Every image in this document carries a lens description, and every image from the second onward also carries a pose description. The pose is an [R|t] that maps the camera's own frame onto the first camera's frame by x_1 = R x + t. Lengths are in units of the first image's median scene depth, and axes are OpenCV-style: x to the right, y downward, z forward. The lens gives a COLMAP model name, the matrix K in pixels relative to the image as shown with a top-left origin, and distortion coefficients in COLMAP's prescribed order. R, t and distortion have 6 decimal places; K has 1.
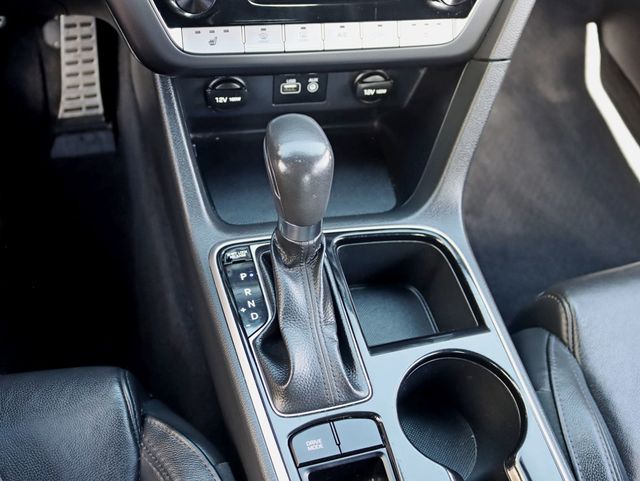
lens RADIAL K [[688.5, 0, 320.0], [0, 688.5, 240.5], [0, 0, 1]] dist [-0.107769, -0.008884]
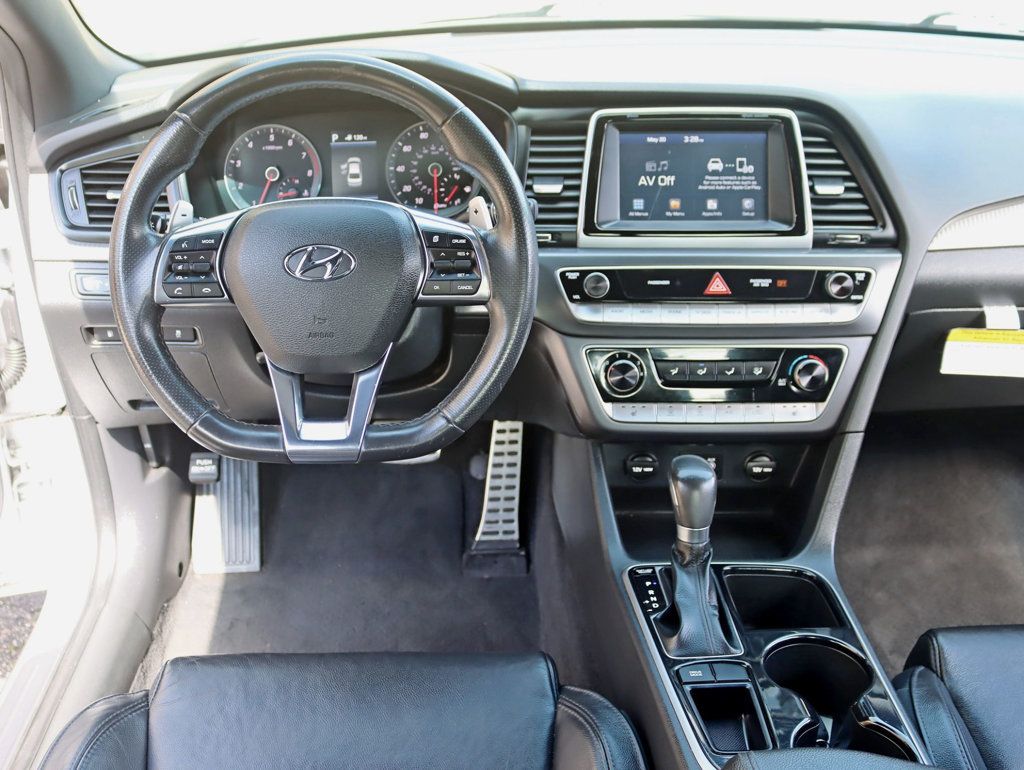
lens RADIAL K [[1024.6, 0, 512.0], [0, 1024.6, 385.0], [0, 0, 1]] dist [-0.109636, 0.013335]
pose [[0.968430, -0.013418, -0.248924, 0.101959], [-0.106931, 0.879659, -0.463428, 0.540889], [0.225186, 0.475416, 0.850453, -0.721306]]
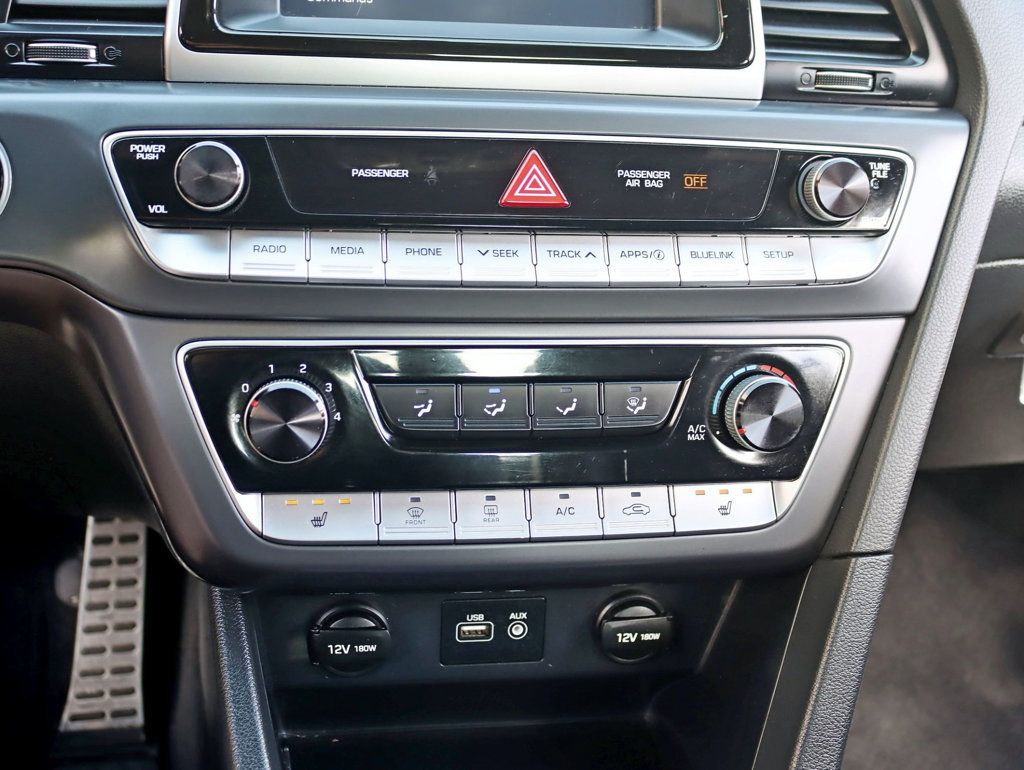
lens RADIAL K [[1223.5, 0, 498.5], [0, 1223.5, 386.0], [0, 0, 1]] dist [-0.106319, 0.020590]
pose [[0.998190, -0.025062, -0.054662, 0.030164], [-0.004864, 0.872382, -0.488801, 0.066679], [0.059937, 0.488183, 0.870681, 0.102055]]
